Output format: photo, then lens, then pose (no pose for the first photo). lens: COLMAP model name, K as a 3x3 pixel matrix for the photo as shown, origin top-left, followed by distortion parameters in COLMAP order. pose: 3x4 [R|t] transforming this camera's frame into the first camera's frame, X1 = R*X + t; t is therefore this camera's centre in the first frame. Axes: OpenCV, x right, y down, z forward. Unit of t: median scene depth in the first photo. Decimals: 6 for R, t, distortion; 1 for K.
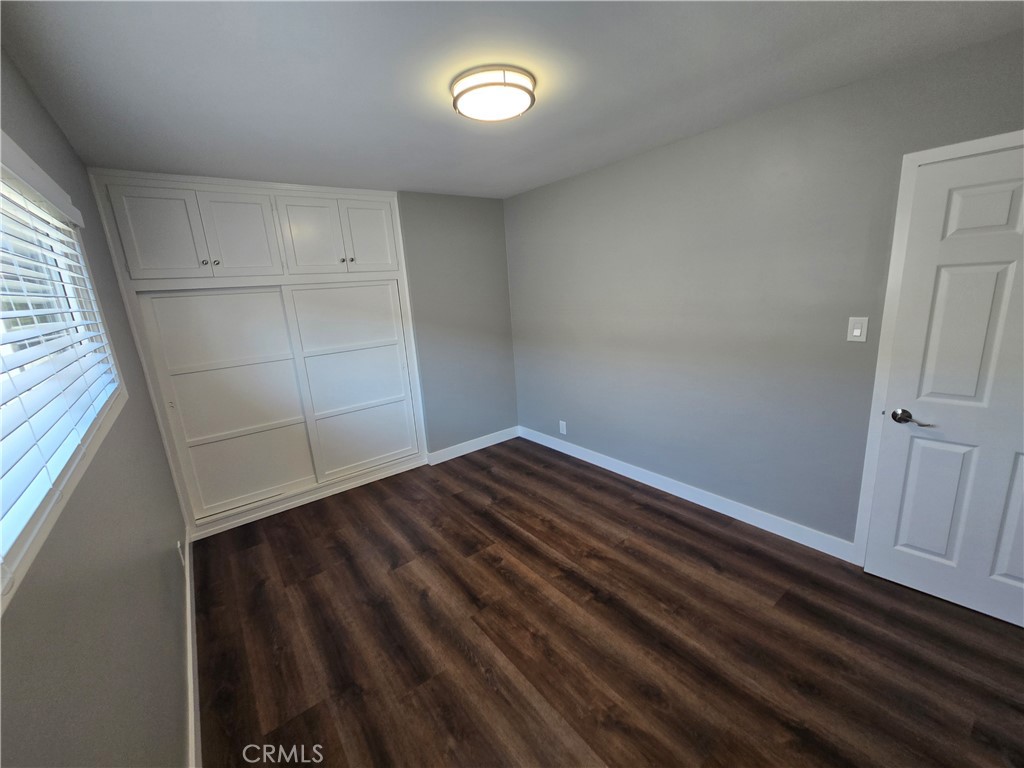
lens RADIAL K [[420.1, 0, 513.3], [0, 420.1, 385.9], [0, 0, 1]] dist [0.000144, 0.000524]
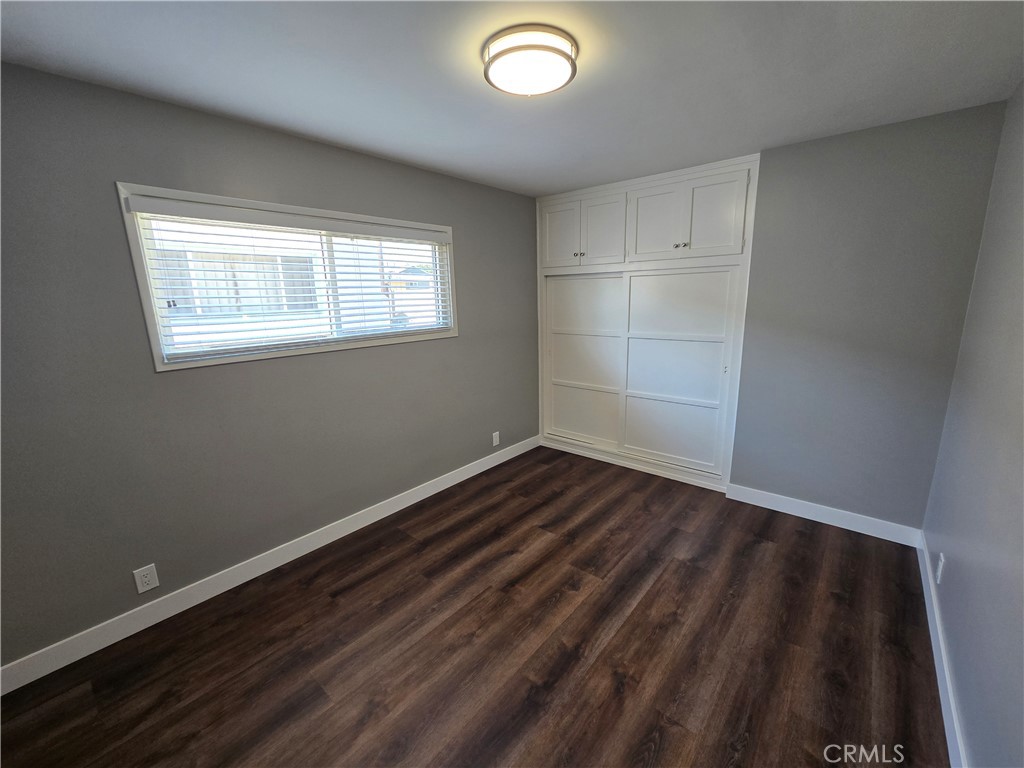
lens RADIAL K [[420.1, 0, 517.7], [0, 420.1, 388.4], [0, 0, 1]] dist [0.000144, 0.000524]
pose [[0.213733, 0.272313, -0.938170, 0.602616], [-0.220937, 0.948953, 0.225109, -0.147531], [0.951580, 0.159163, 0.262987, 0.531889]]
